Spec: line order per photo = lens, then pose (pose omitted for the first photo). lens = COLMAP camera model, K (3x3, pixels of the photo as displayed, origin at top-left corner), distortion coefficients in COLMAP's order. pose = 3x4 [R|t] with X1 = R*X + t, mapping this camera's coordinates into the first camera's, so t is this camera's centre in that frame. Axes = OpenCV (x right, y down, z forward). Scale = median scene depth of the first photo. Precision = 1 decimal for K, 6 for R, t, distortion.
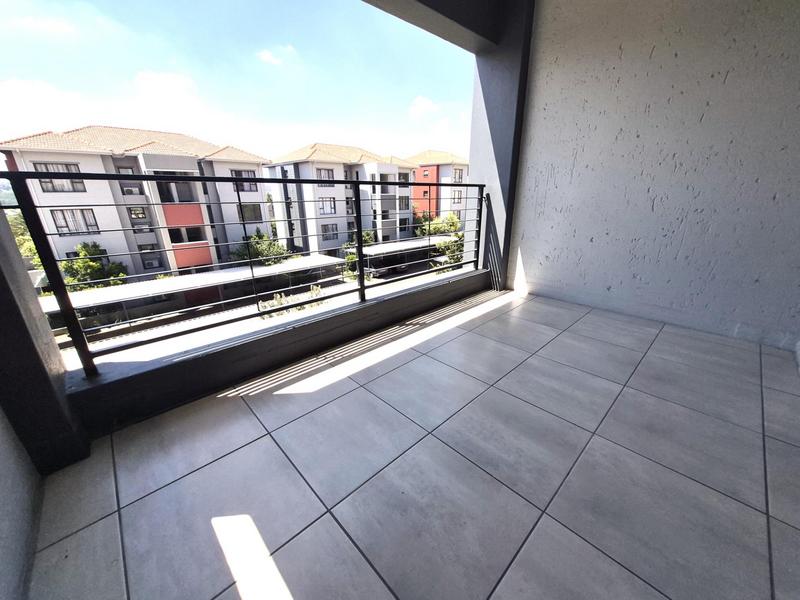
lens RADIAL K [[312.3, 0, 407.0], [0, 312.3, 301.9], [0, 0, 1]] dist [0.001136, -0.000429]
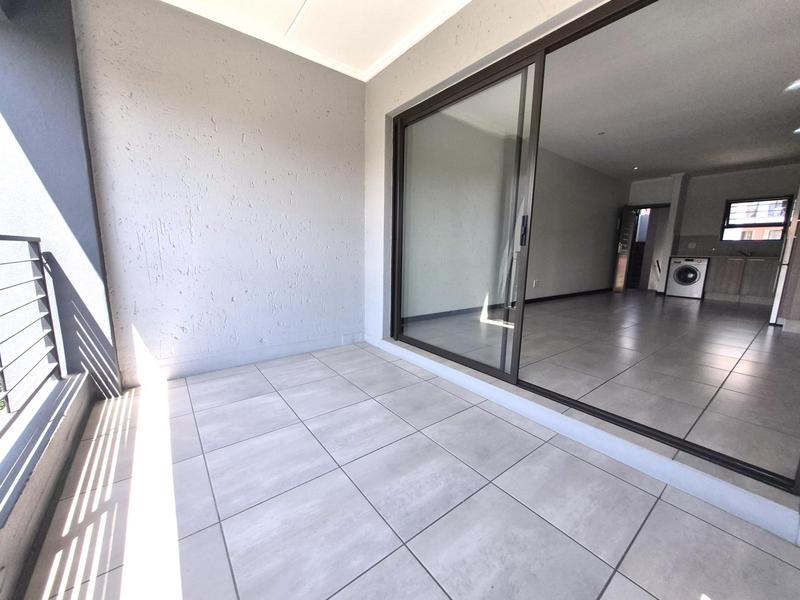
lens RADIAL K [[312.3, 0, 407.0], [0, 312.3, 301.9], [0, 0, 1]] dist [0.001136, -0.000429]
pose [[0.097162, -0.152525, 0.983512, -0.362668], [0.310193, 0.943608, 0.115692, -0.153773], [-0.945695, 0.293838, 0.138995, 0.399201]]
